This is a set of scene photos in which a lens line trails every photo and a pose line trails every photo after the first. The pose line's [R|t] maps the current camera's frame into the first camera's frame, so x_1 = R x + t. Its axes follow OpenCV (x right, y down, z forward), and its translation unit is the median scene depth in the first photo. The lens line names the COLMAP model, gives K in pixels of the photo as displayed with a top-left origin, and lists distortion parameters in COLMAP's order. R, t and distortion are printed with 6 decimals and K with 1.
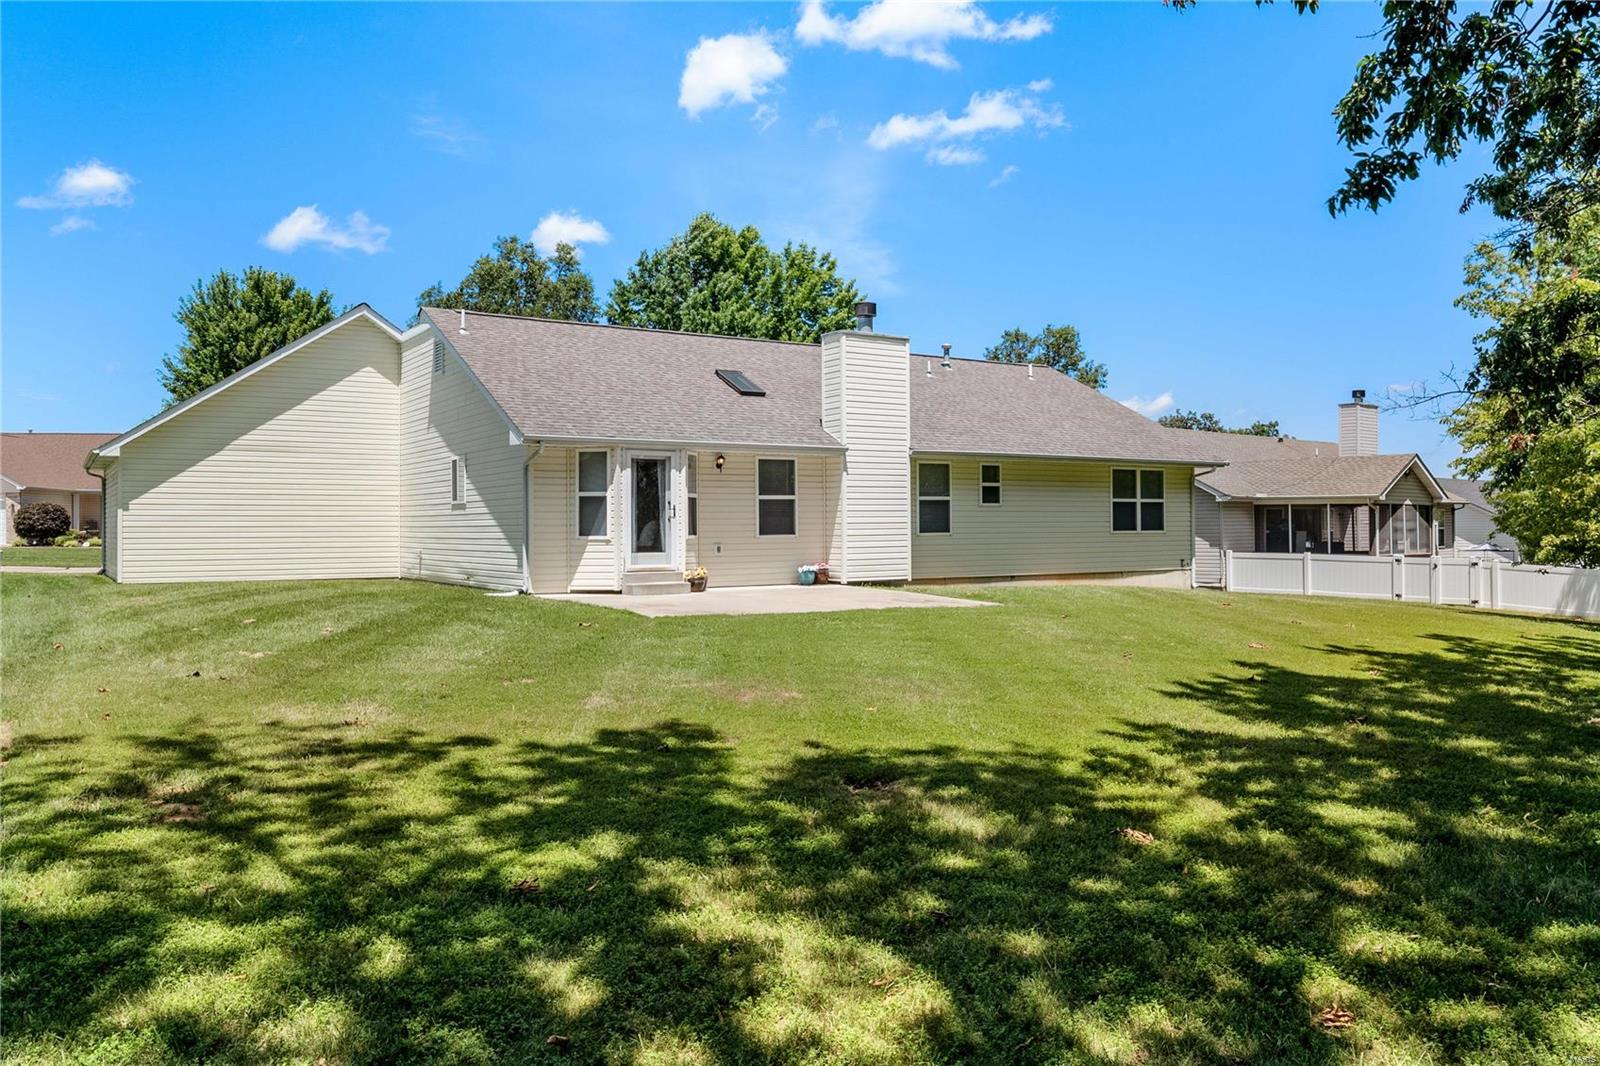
lens RADIAL K [[1226.0, 0, 804.7], [0, 1226.0, 534.1], [0, 0, 1]] dist [-0.001909, 0.000502]
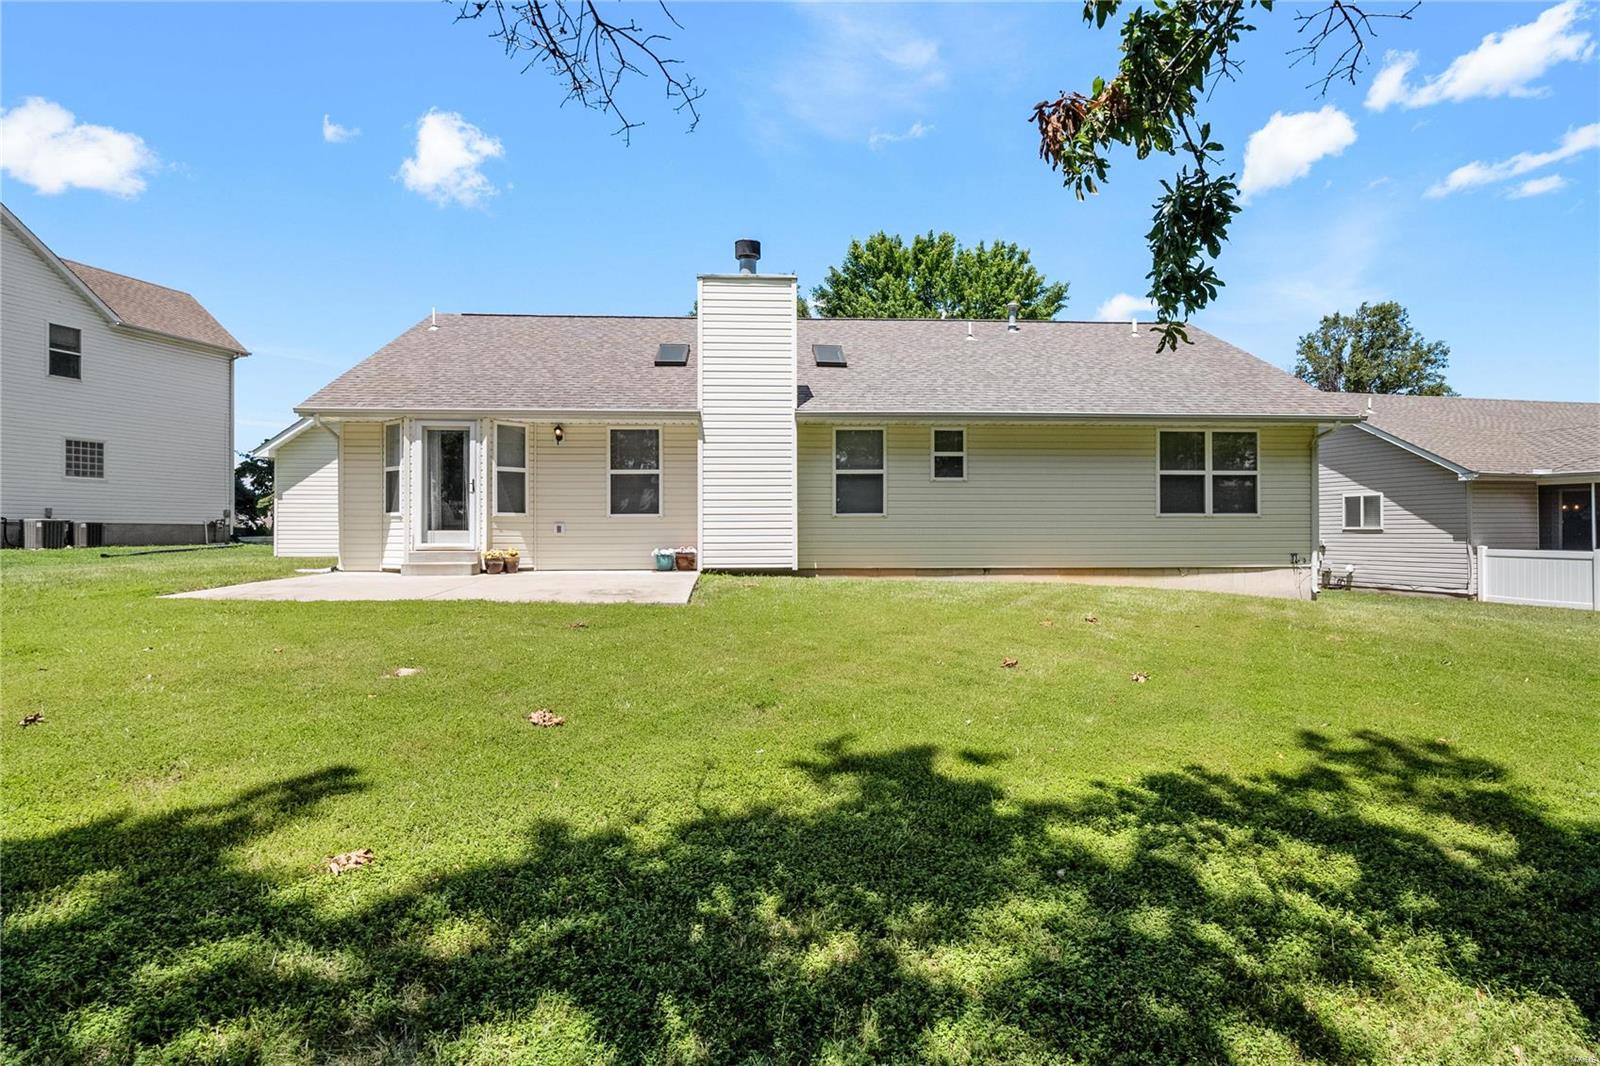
lens RADIAL K [[891.4, 0, 788.4], [0, 891.4, 529.9], [0, 0, 1]] dist [-0.002939, -0.002430]
pose [[0.860428, 0.003676, -0.509559, 0.396597], [-0.007503, 0.999957, -0.005454, 0.014768], [0.509517, 0.008516, 0.860419, 0.491259]]
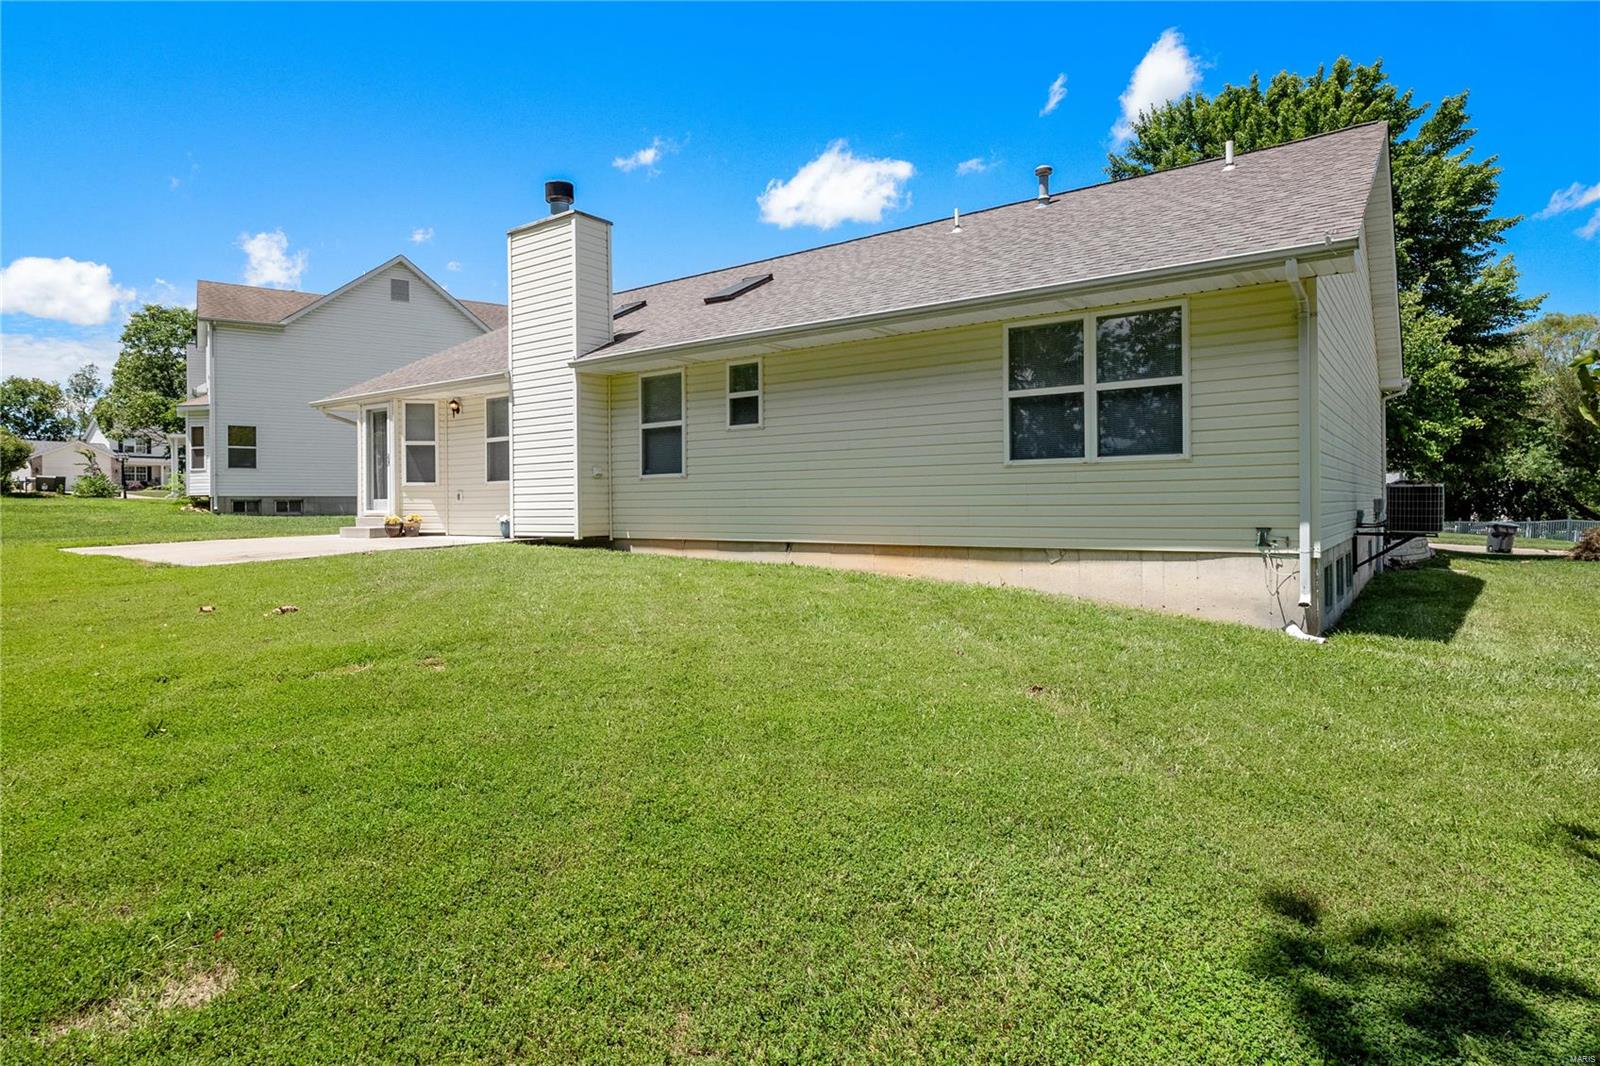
lens RADIAL K [[891.4, 0, 759.4], [0, 891.4, 499.3], [0, 0, 1]] dist [-0.002939, -0.002430]
pose [[0.324094, 0.001017, -0.946024, 0.643616], [0.004493, 0.999986, 0.002615, 0.013162], [0.946014, -0.005098, 0.324085, 0.950562]]
